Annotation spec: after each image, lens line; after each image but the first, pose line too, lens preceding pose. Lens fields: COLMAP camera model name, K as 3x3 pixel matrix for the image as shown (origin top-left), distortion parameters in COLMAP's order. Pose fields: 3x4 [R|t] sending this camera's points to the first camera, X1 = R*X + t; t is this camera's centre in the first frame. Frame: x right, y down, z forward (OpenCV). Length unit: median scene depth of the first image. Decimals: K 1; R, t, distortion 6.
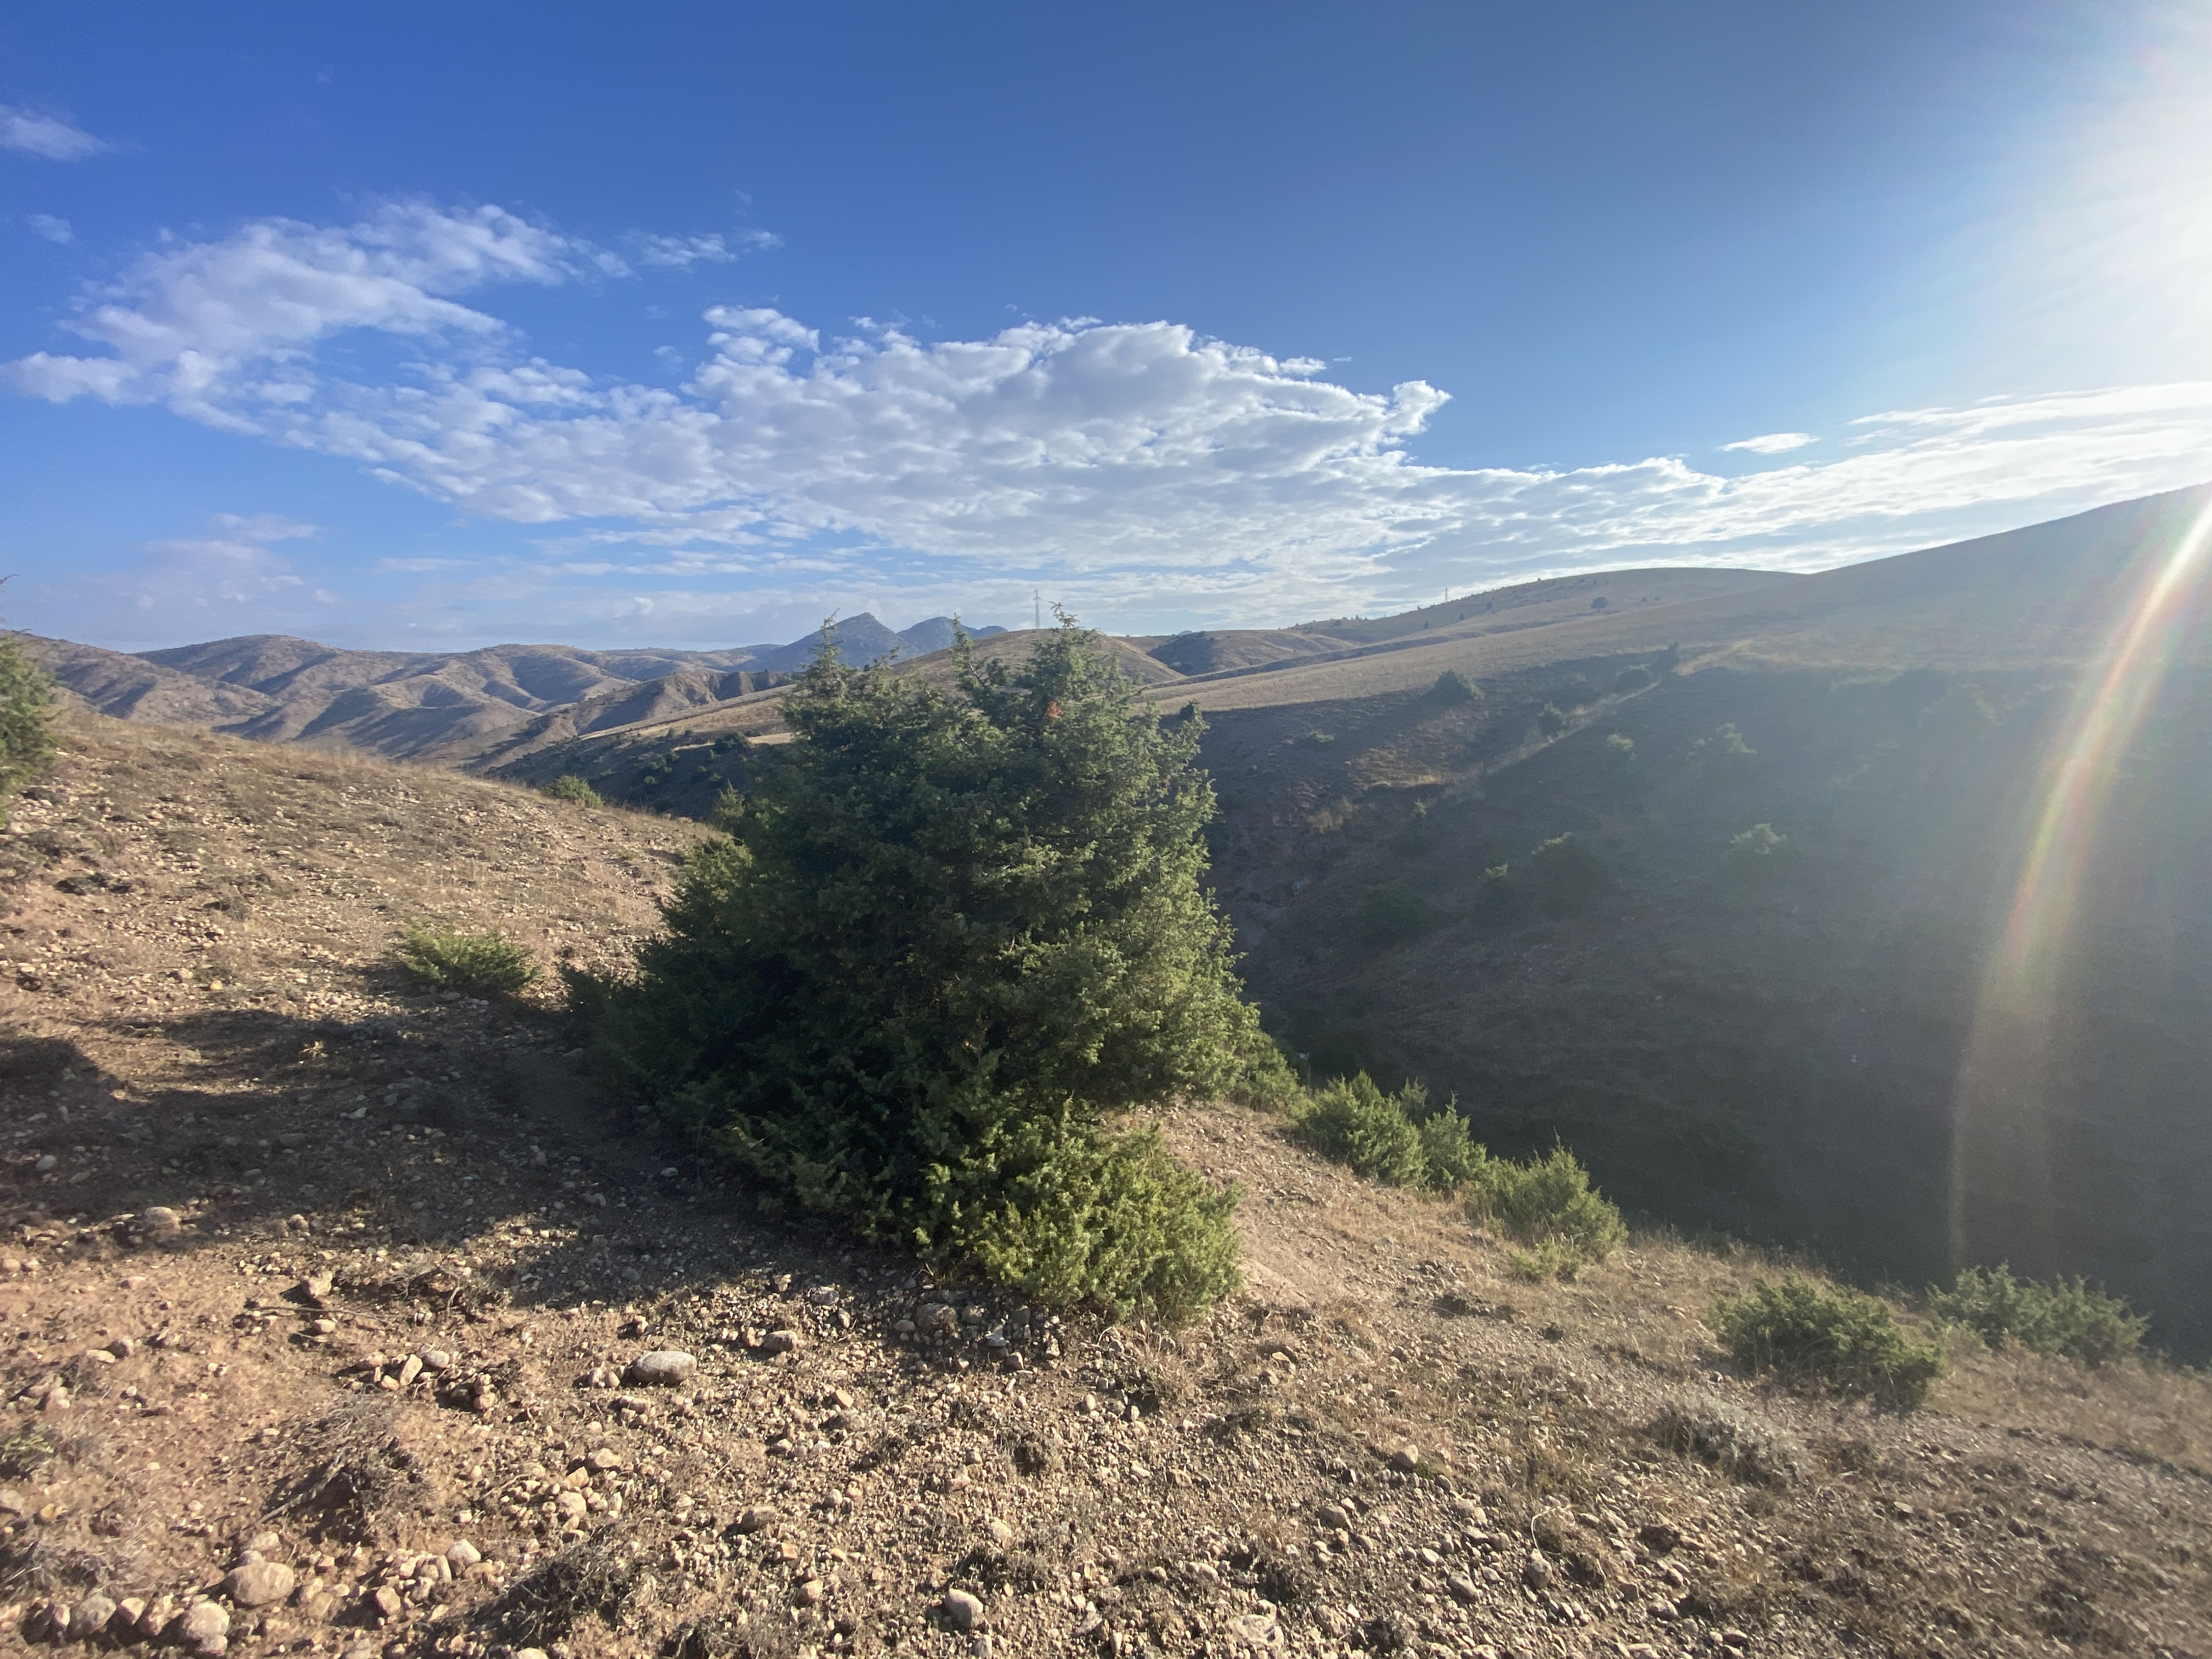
lens RADIAL K [[896.4, 0, 1104.5], [0, 896.4, 828.9], [0, 0, 1]] dist [0.014674, -0.018442]
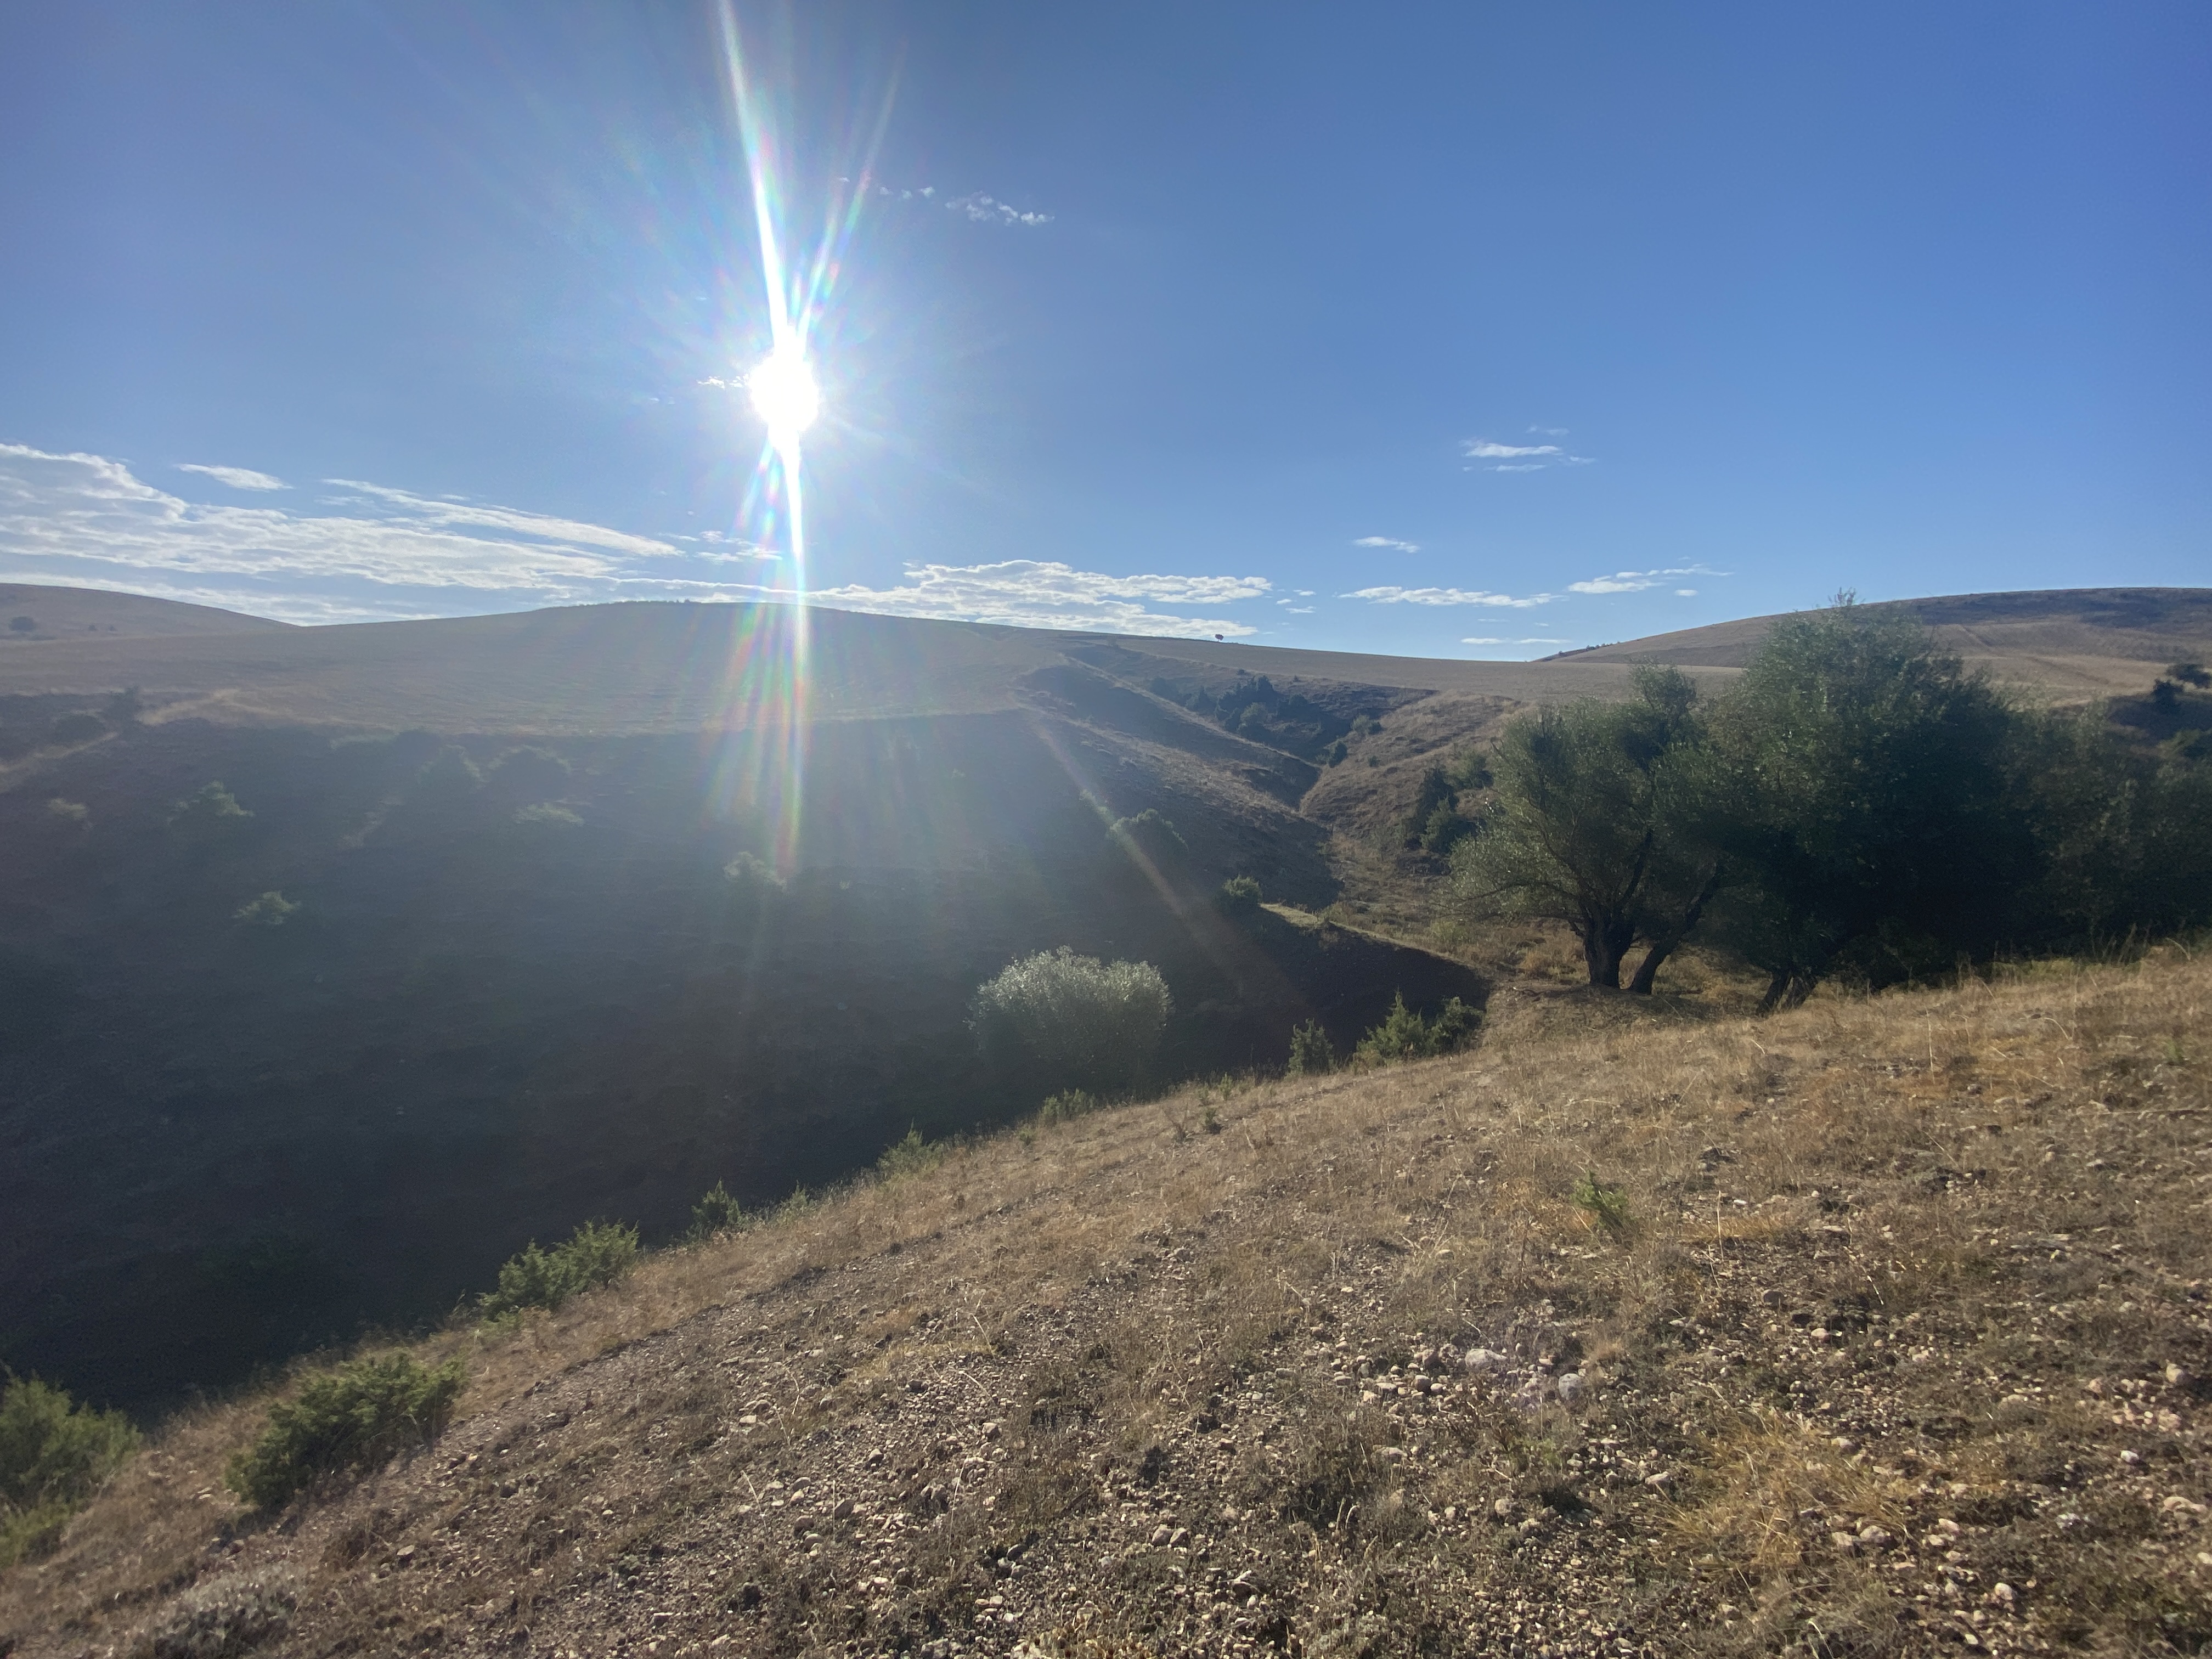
lens RADIAL K [[888.7, 0, 1102.6], [0, 888.7, 826.8], [0, 0, 1]] dist [0.041295, -0.032360]
pose [[0.195820, -0.055488, 0.979069, 0.093079], [0.119768, 0.992277, 0.032283, 0.001037], [-0.973299, 0.110939, 0.200953, -0.074430]]
